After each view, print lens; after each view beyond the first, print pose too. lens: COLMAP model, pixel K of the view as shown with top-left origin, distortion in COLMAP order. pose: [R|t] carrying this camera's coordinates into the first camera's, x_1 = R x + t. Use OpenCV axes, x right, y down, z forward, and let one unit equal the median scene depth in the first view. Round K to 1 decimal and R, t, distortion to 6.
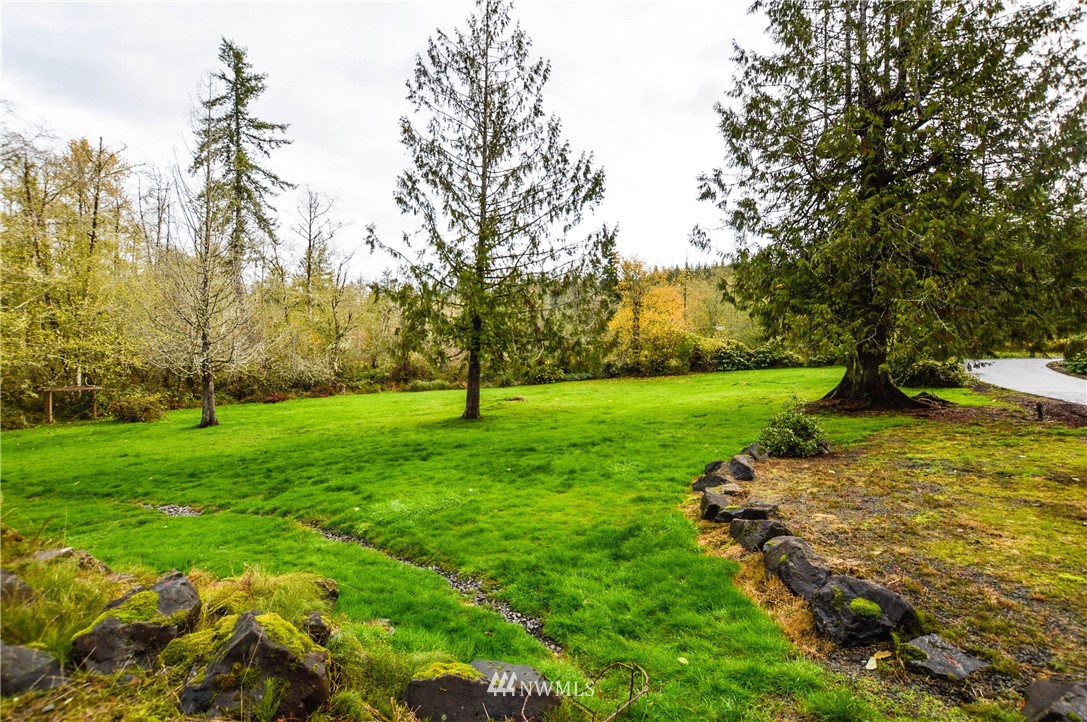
lens RADIAL K [[487.0, 0, 535.3], [0, 487.0, 362.2], [0, 0, 1]] dist [-0.028627, -0.000390]
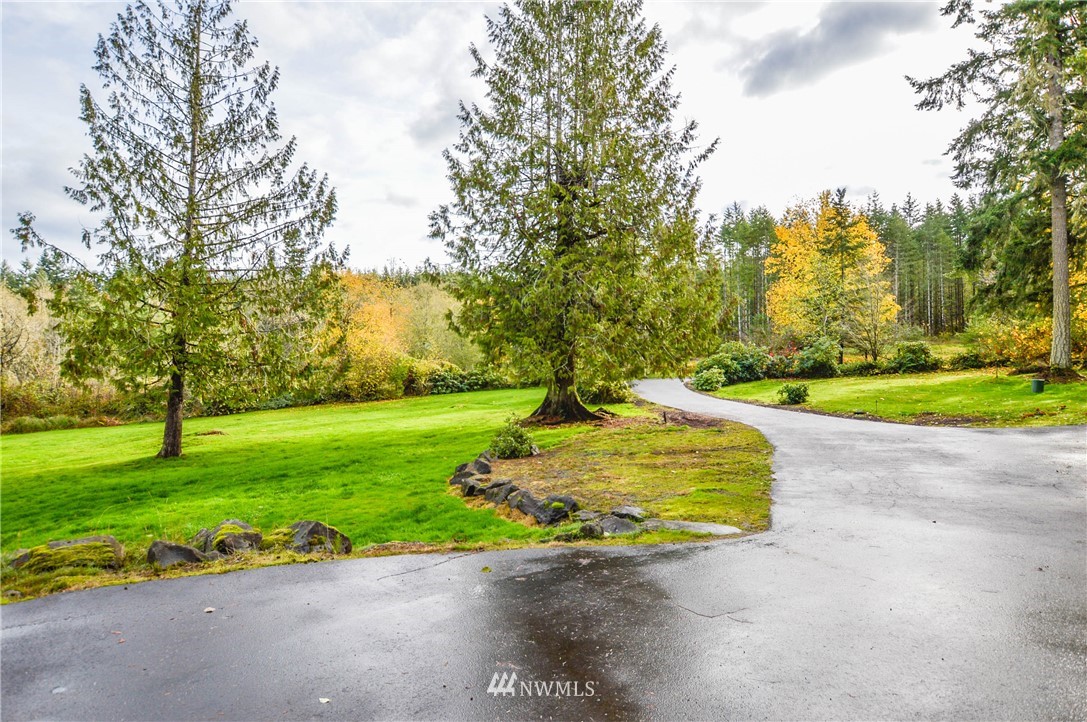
lens RADIAL K [[580.0, 0, 540.9], [0, 580.0, 363.6], [0, 0, 1]] dist [-0.014657, -0.000161]
pose [[0.845721, 0.006609, 0.533584, -0.143976], [0.012841, 0.999382, -0.032732, -0.005458], [-0.533470, 0.034533, 0.845113, -0.222873]]
